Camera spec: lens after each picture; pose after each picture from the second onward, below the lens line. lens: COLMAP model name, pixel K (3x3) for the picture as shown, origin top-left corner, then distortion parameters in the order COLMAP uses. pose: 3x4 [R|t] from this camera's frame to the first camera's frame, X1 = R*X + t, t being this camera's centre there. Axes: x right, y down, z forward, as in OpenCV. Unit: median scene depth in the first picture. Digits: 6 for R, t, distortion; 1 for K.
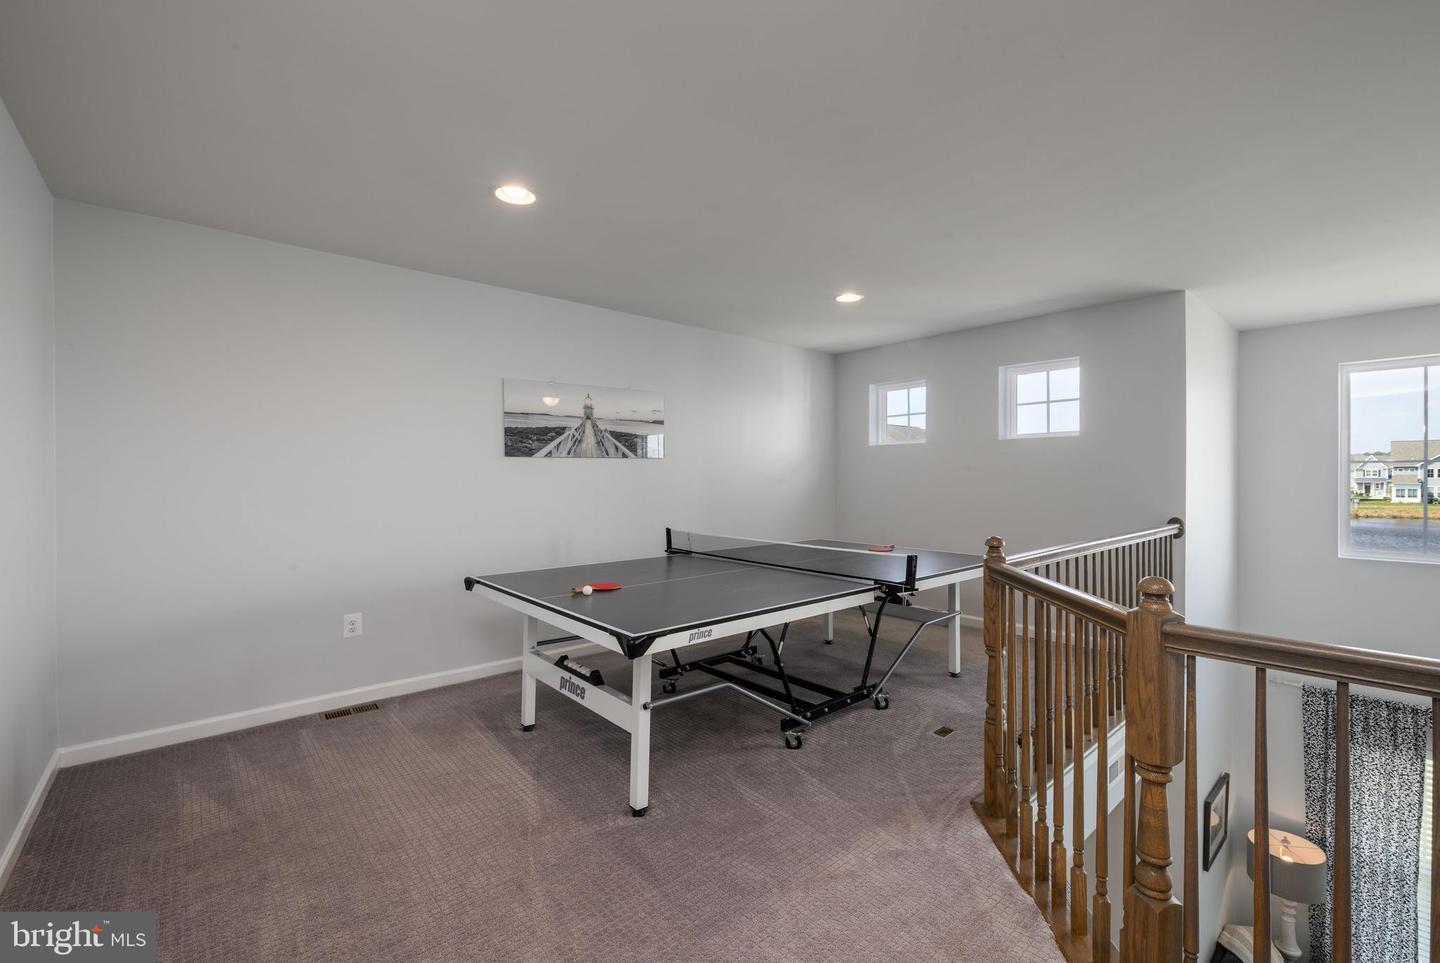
lens RADIAL K [[590.8, 0, 720.6], [0, 590.8, 488.5], [0, 0, 1]] dist [-0.002149, -0.000320]
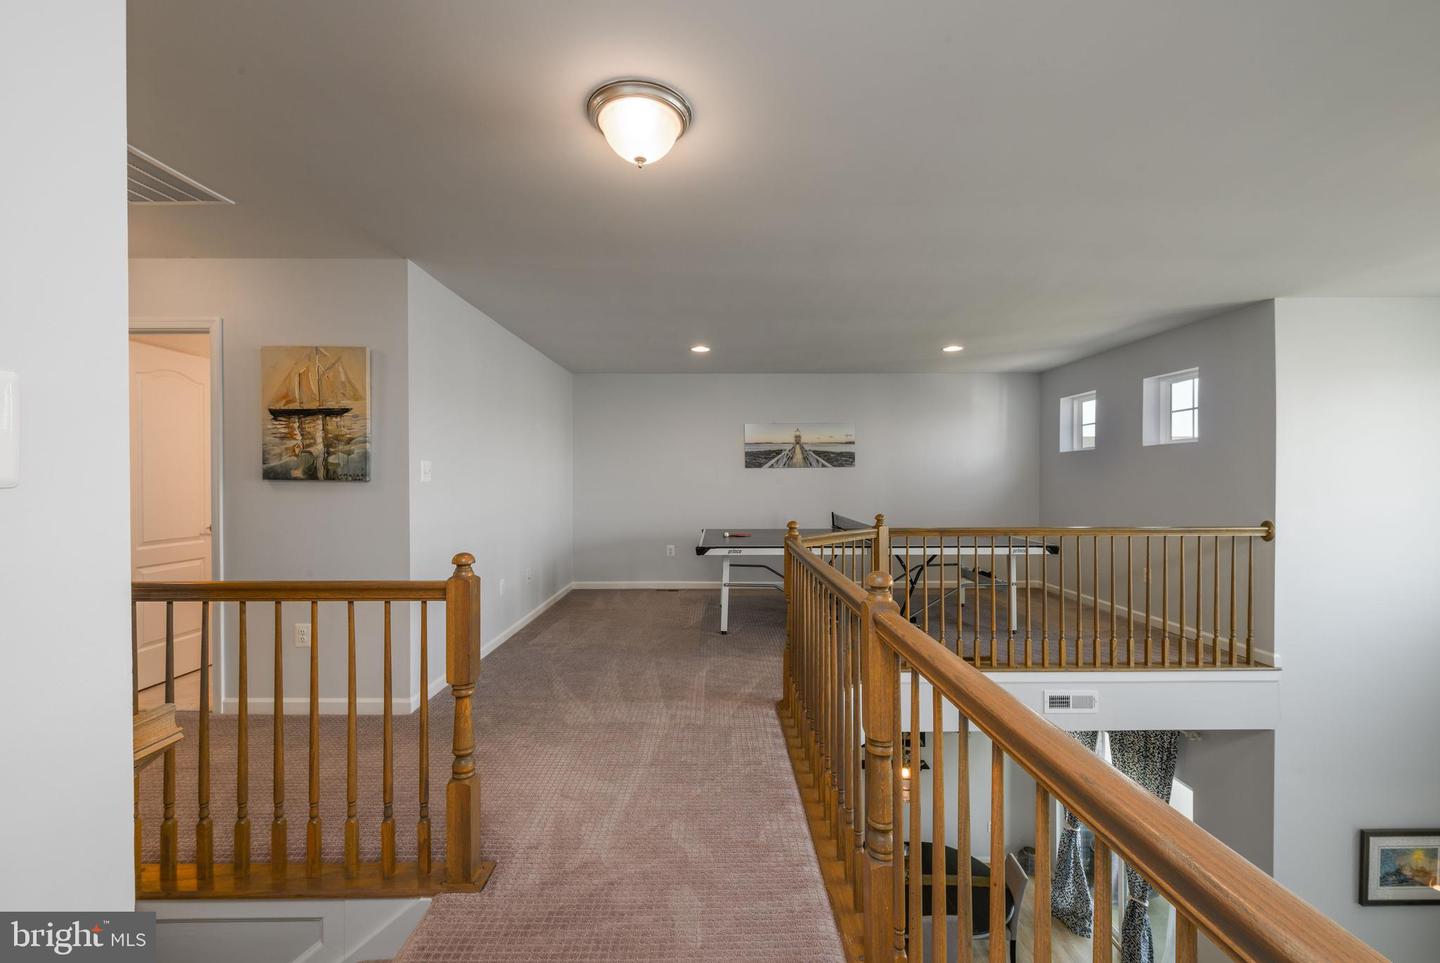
lens RADIAL K [[590.8, 0, 720.6], [0, 590.8, 488.5], [0, 0, 1]] dist [-0.002149, -0.000320]
pose [[0.764905, 0.013064, -0.644011, 0.661355], [-0.014277, 0.999893, 0.003326, 0.002718], [0.643985, 0.006650, 0.765009, -0.377266]]
